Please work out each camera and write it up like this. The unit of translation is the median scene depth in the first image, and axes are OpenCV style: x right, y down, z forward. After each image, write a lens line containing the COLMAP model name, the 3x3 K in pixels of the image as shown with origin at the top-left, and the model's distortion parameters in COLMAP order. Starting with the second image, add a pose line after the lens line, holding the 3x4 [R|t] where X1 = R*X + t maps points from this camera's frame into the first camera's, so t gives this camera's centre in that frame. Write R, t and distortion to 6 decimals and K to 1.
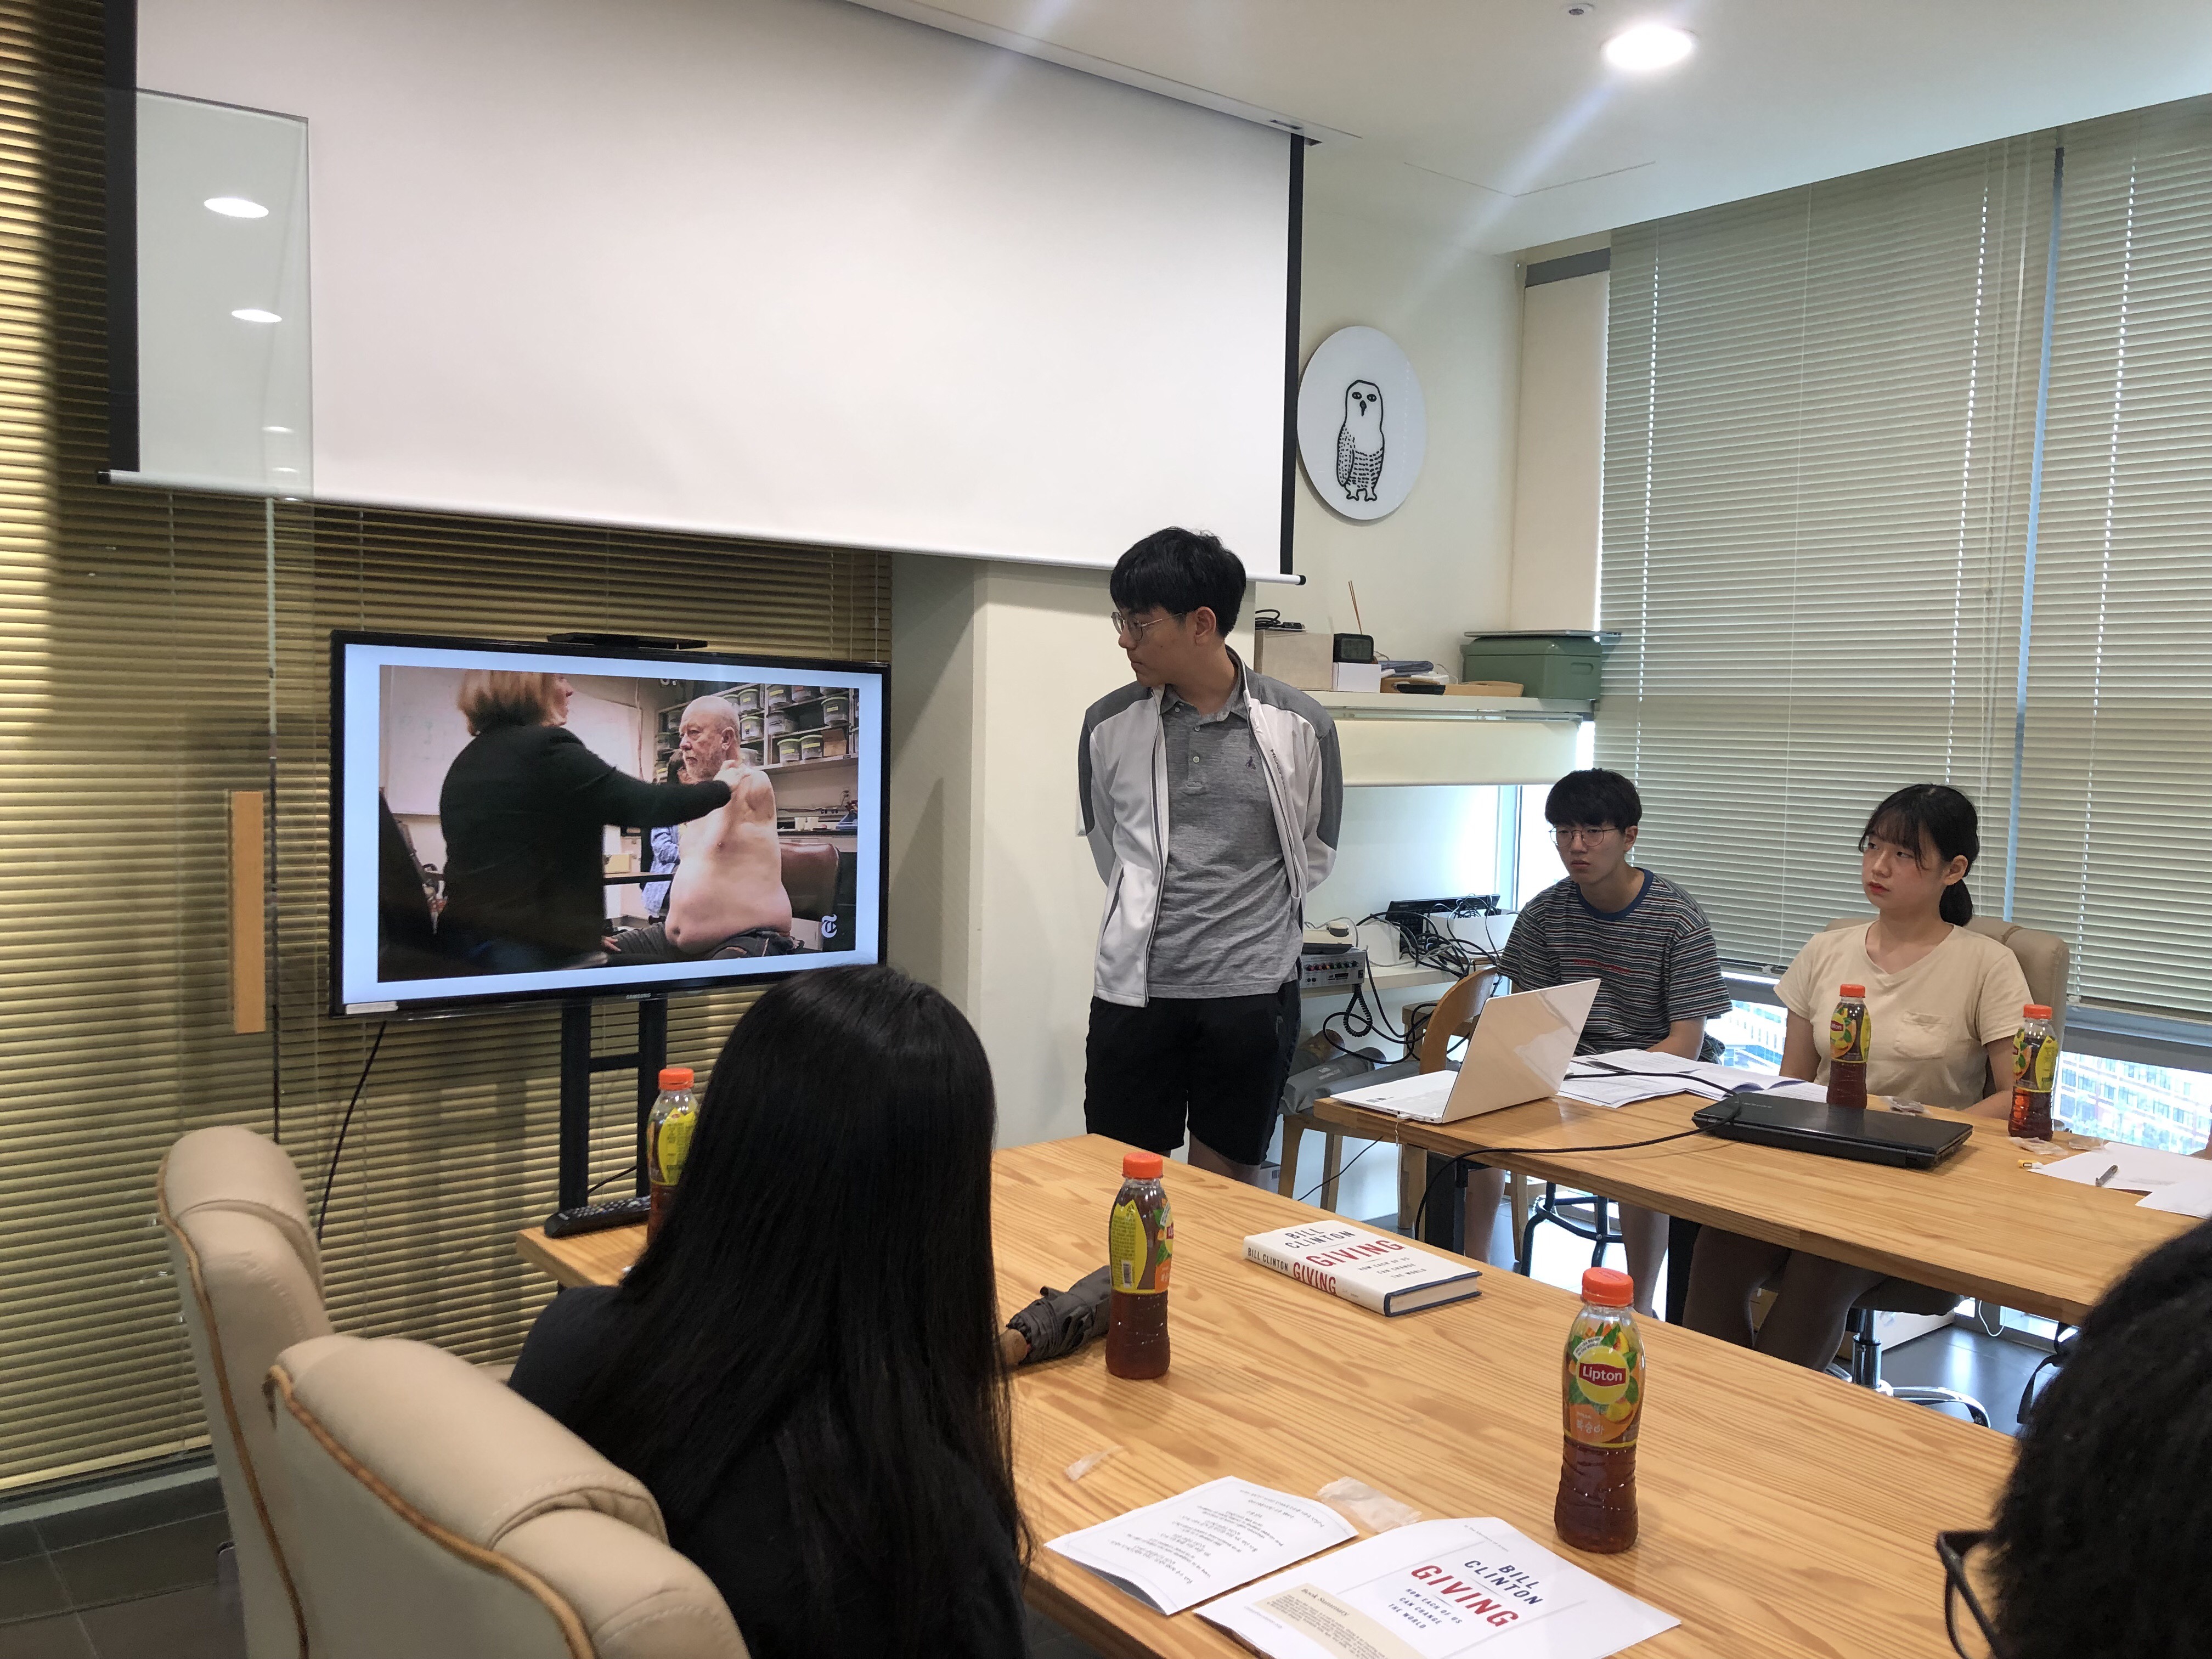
lens RADIAL K [[1780.2, 0, 1098.6], [0, 1780.2, 837.4], [0, 0, 1]] dist [0.016451, -0.000490]
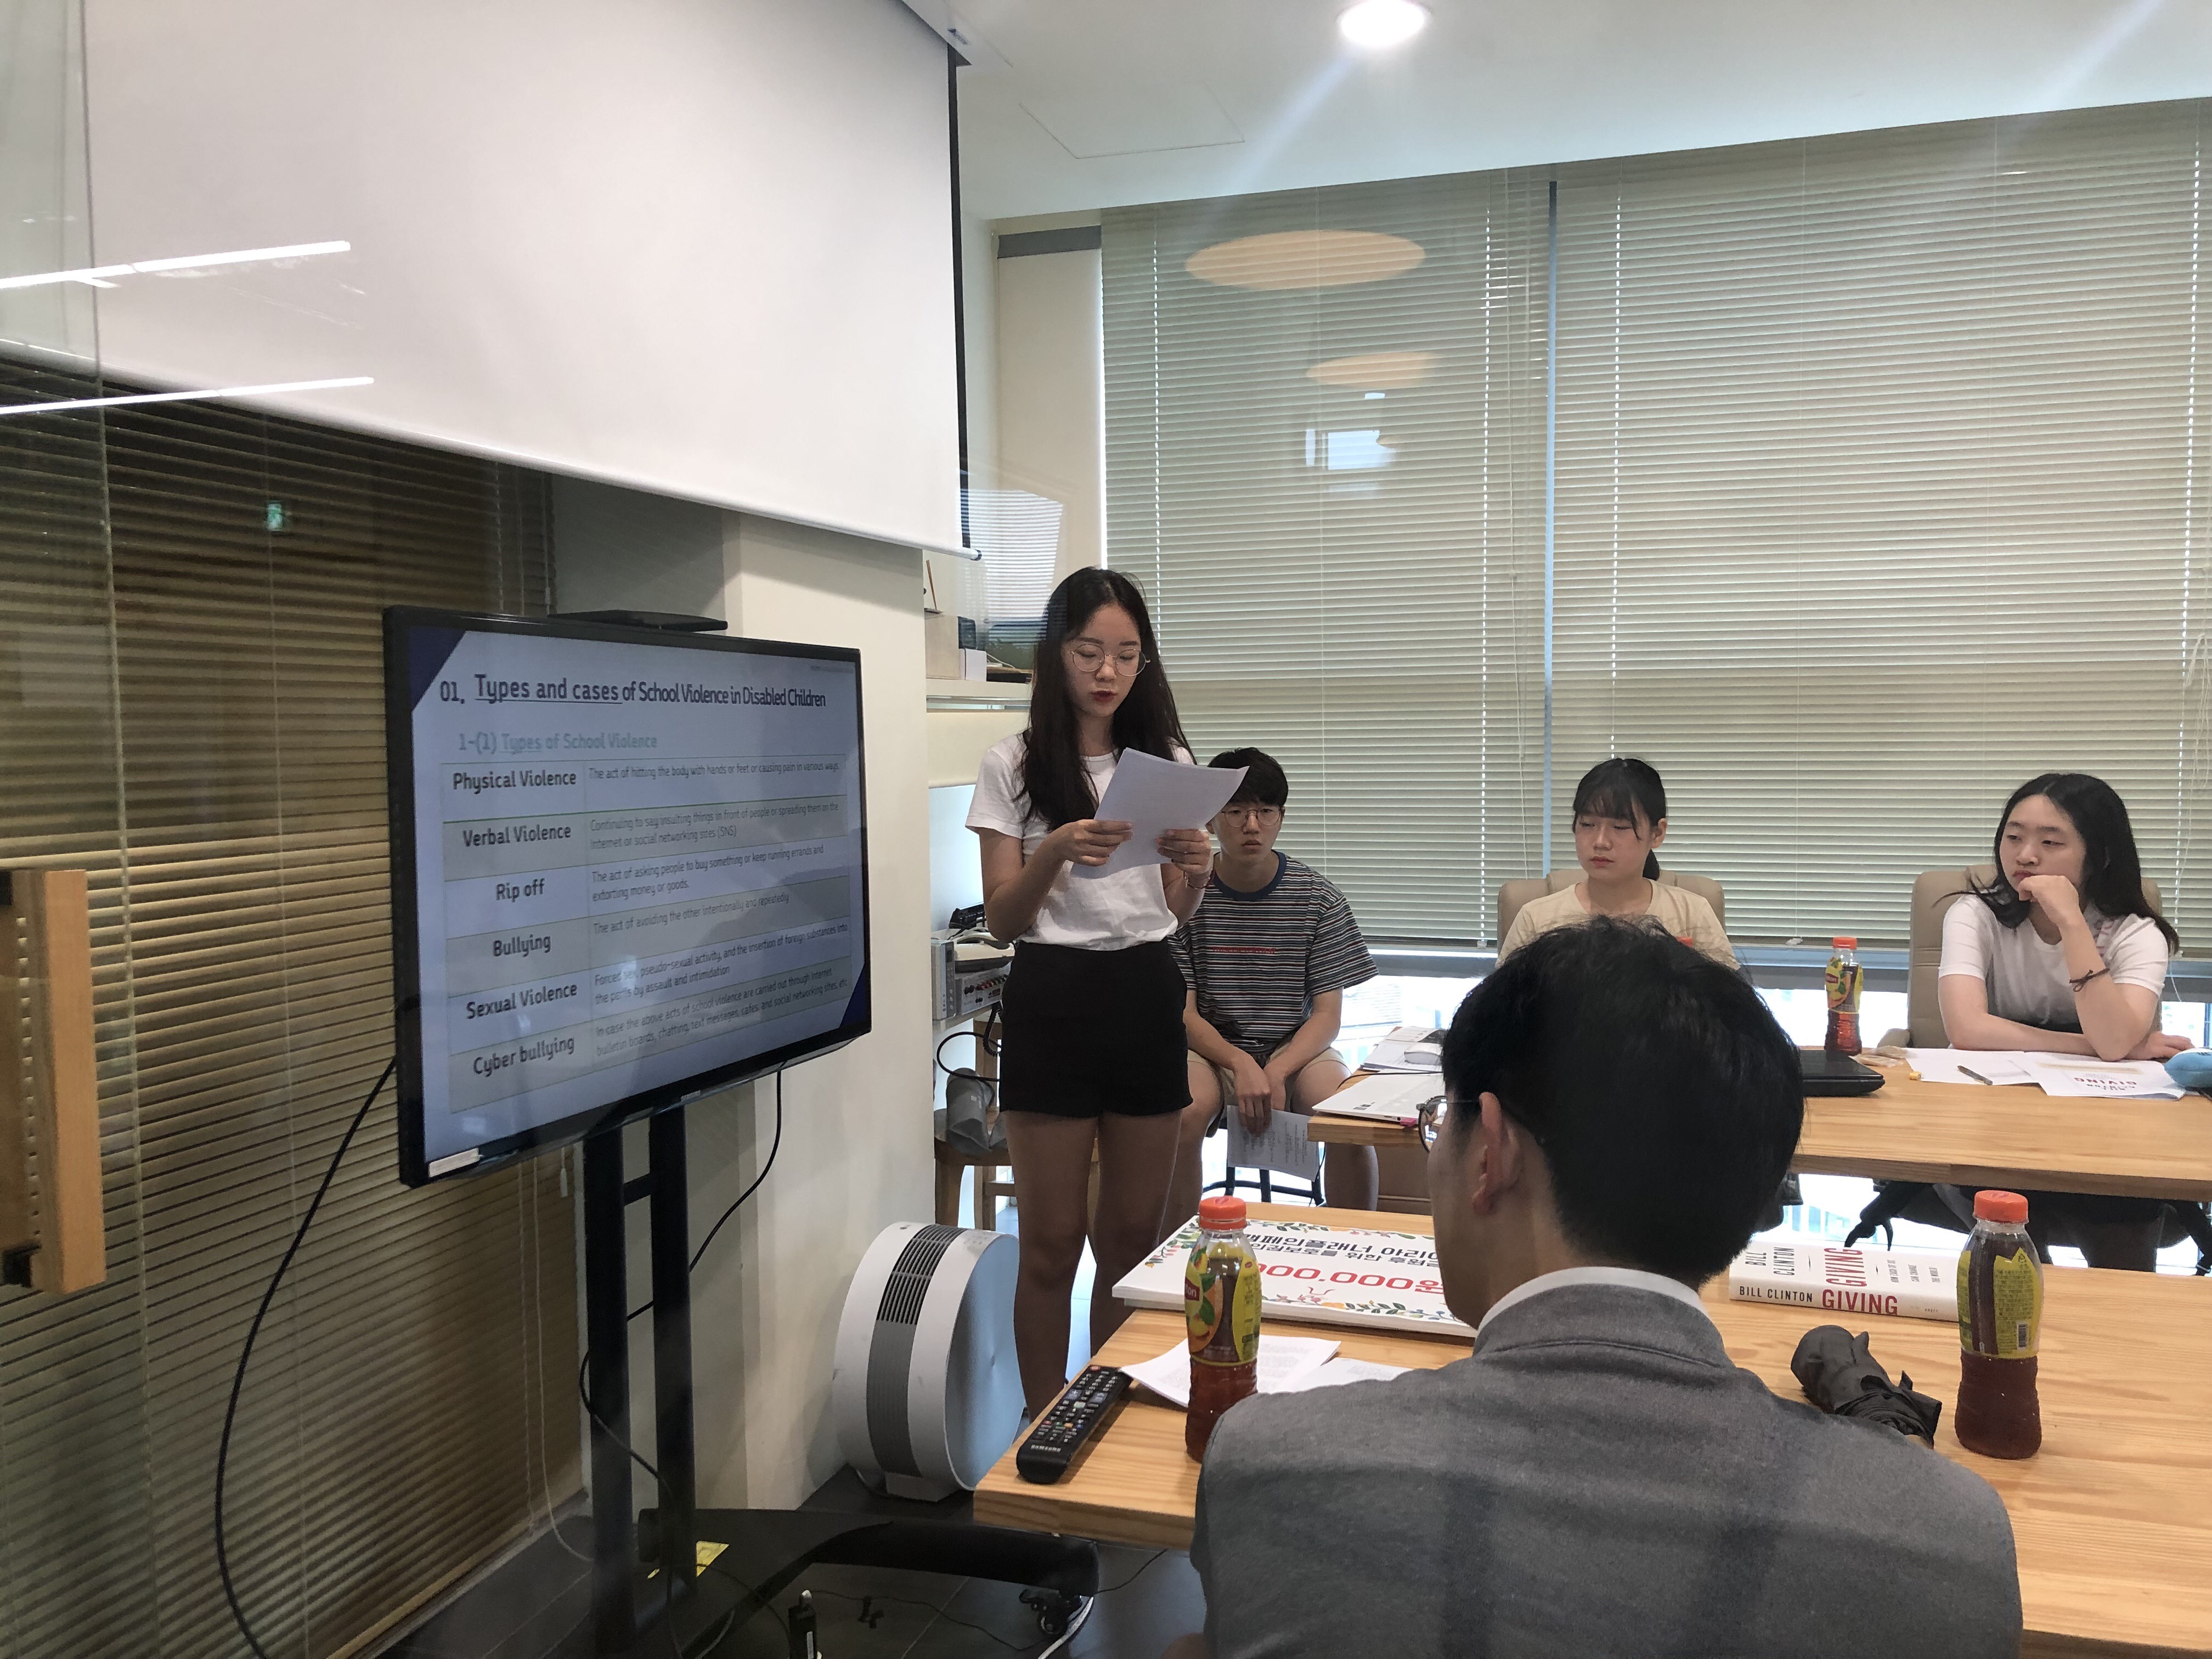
lens RADIAL K [[1783.4, 0, 1107.3], [0, 1783.4, 843.4], [0, 0, 1]] dist [0.015504, -0.002389]
pose [[0.830063, -0.069221, 0.553356, -0.417992], [0.068207, 0.997418, 0.022456, -0.019021], [-0.553482, 0.019103, 0.832642, 0.276845]]
